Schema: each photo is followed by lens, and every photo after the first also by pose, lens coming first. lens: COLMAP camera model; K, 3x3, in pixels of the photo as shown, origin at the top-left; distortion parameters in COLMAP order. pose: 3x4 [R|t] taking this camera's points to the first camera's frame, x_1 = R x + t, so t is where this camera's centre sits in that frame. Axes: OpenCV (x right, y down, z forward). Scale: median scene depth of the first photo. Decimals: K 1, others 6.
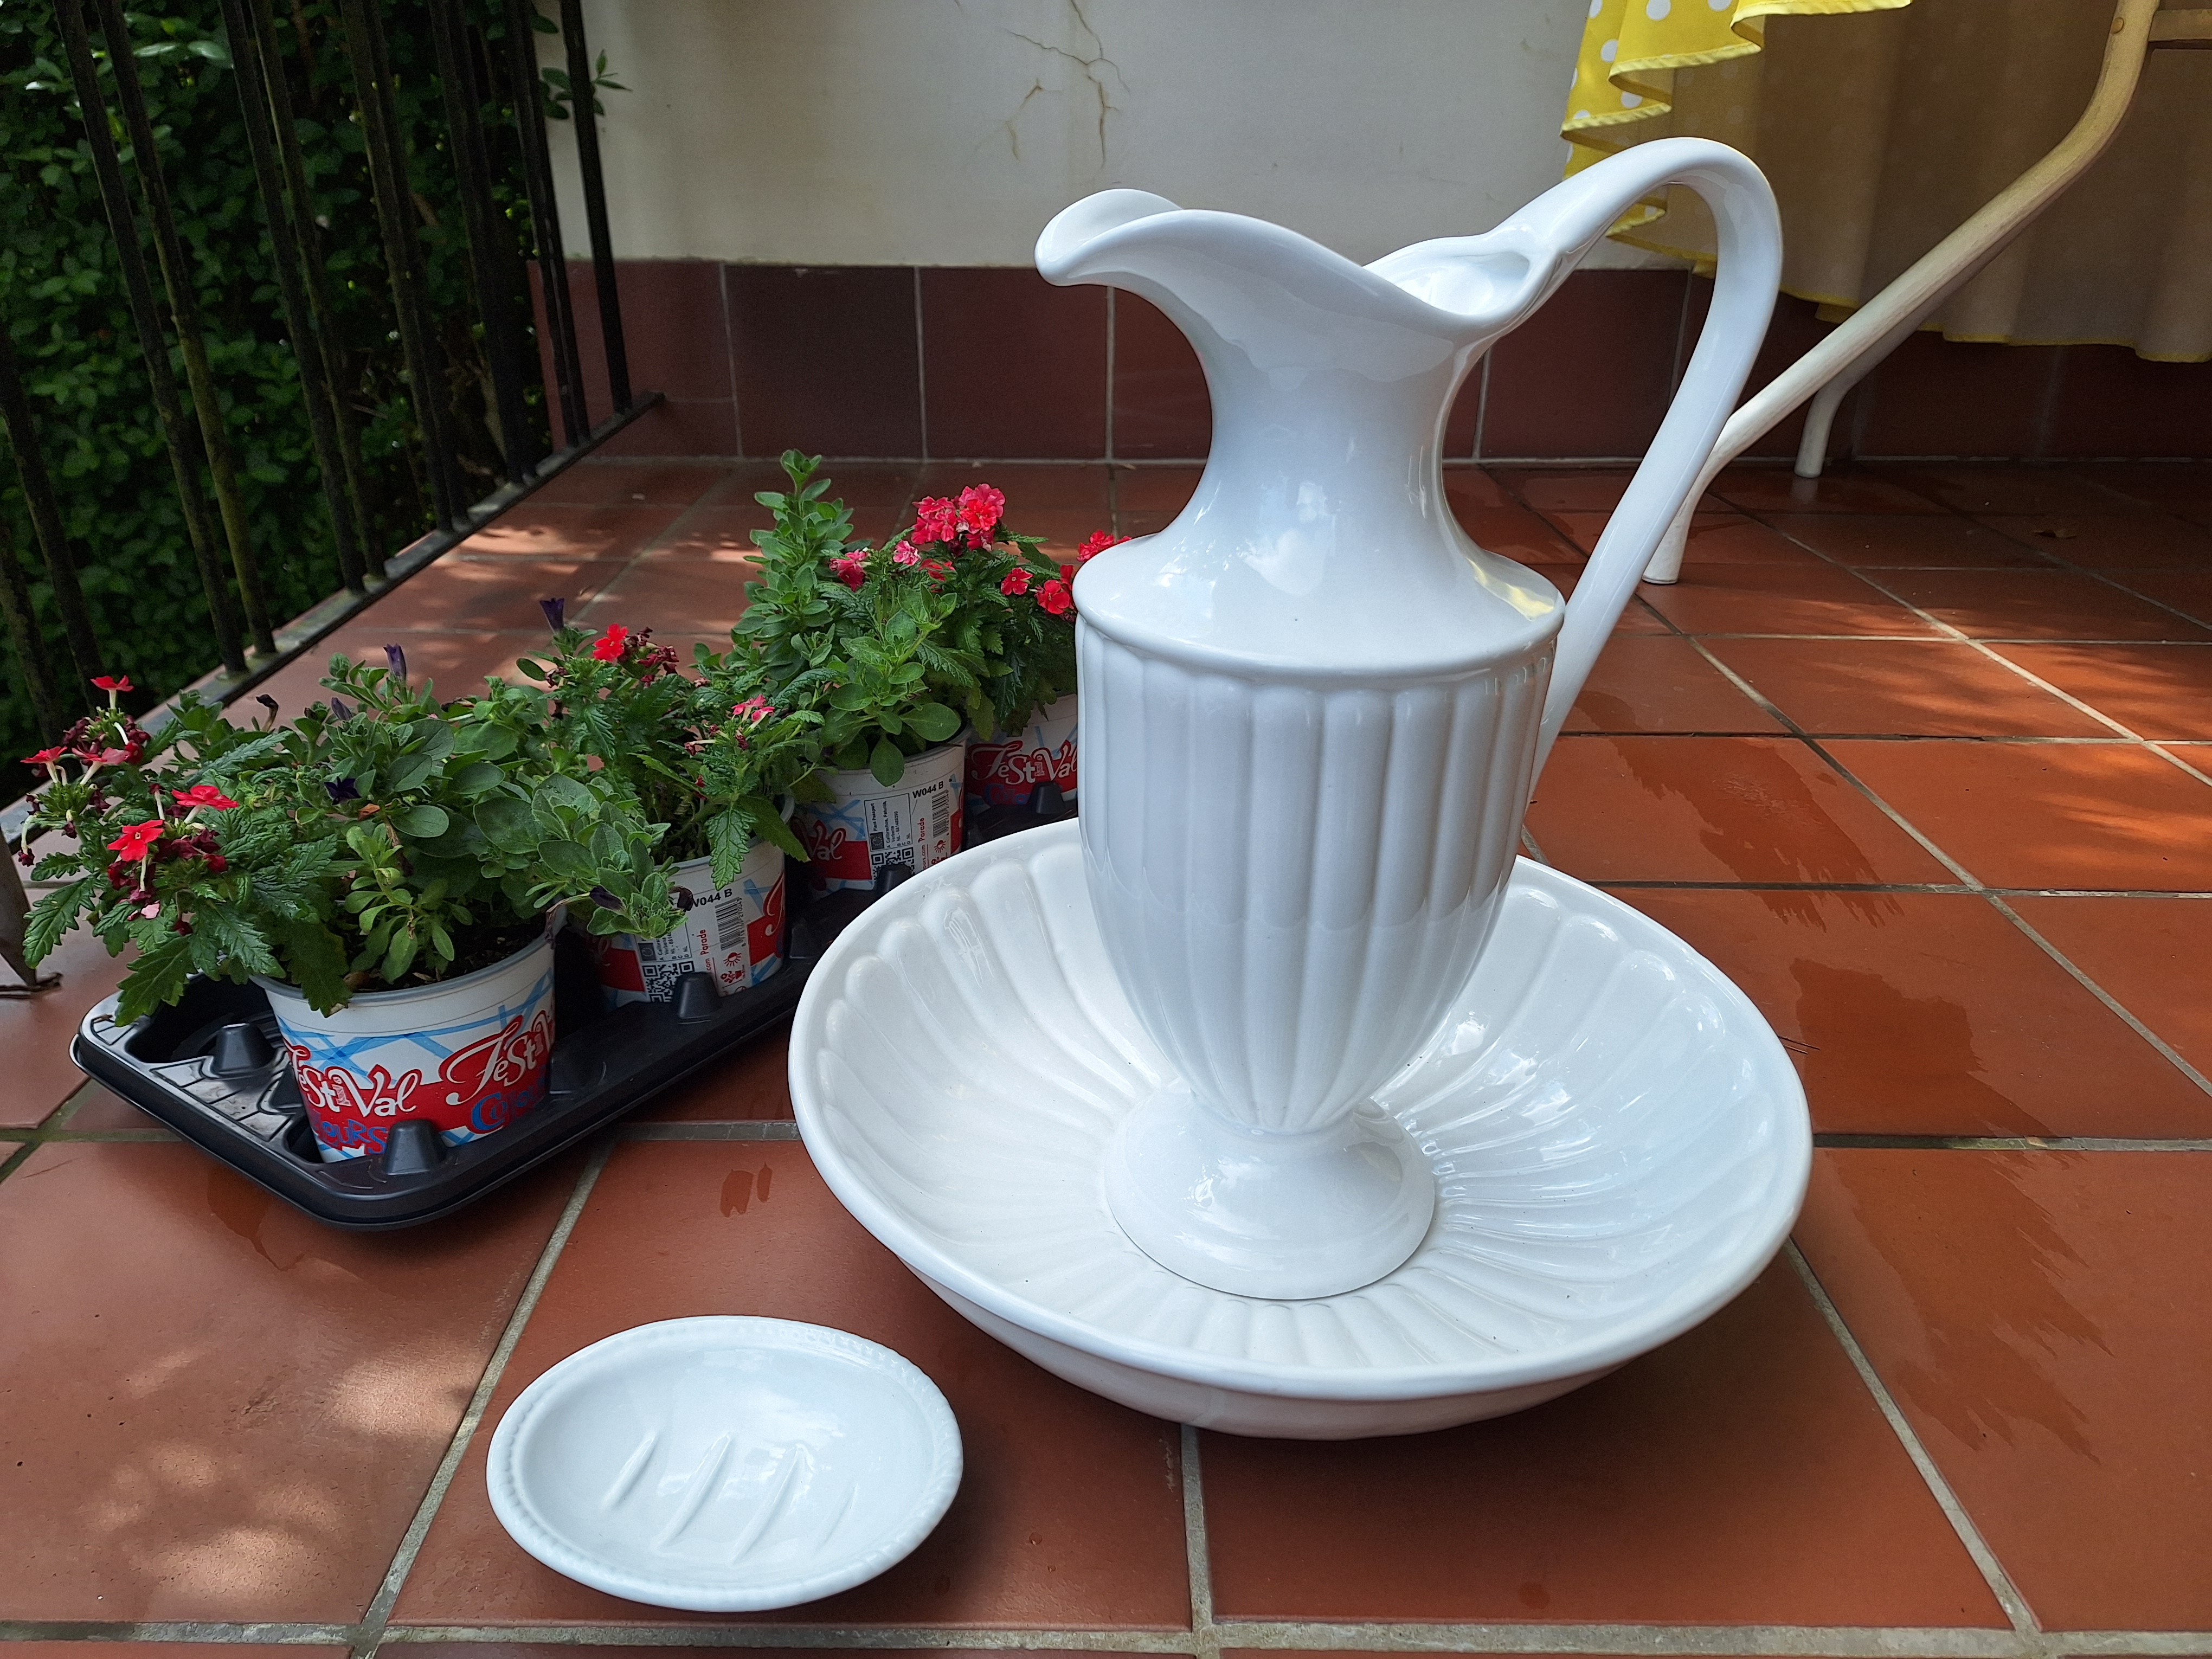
lens RADIAL K [[1525.1, 0, 1106.0], [0, 1525.1, 829.5], [0, 0, 1]] dist [0.036414, -0.019712]
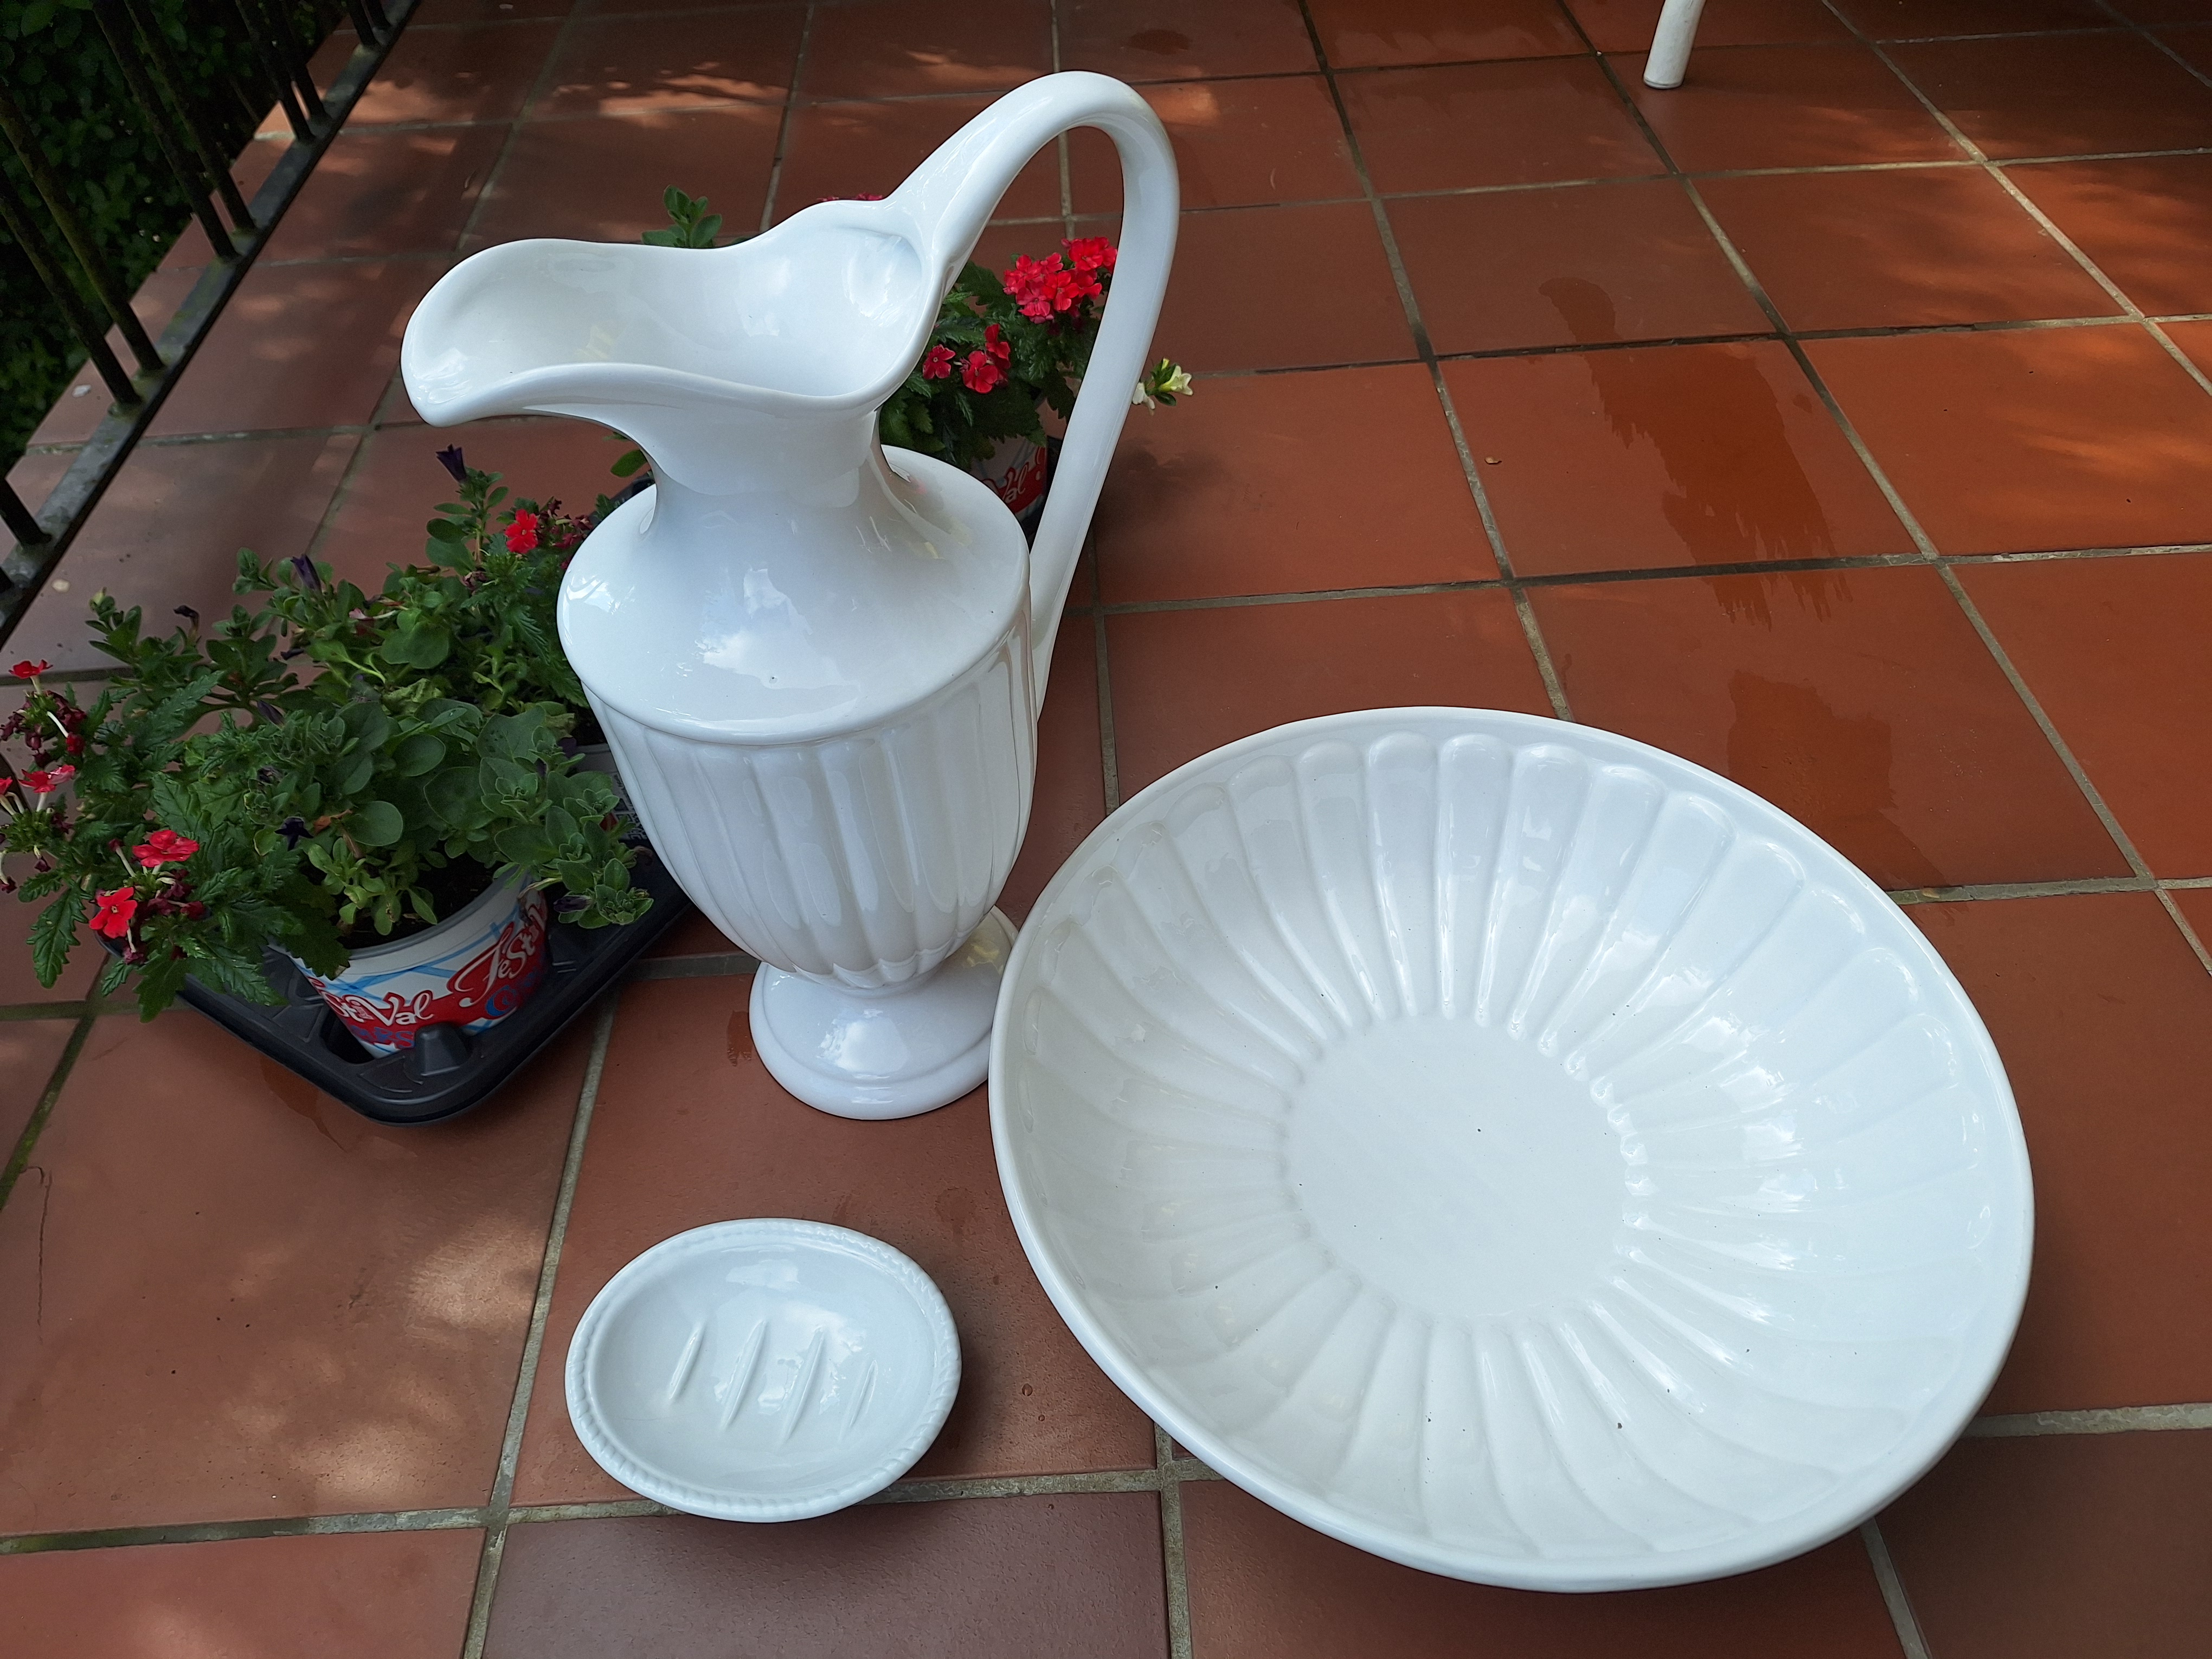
lens RADIAL K [[1510.5, 0, 1106.0], [0, 1510.5, 829.5], [0, 0, 1]] dist [0.061608, -0.056423]
pose [[0.998001, -0.062972, -0.005249, 0.040045], [0.060448, 0.927185, 0.369693, -0.308342], [-0.018413, -0.369272, 0.929139, 0.033981]]
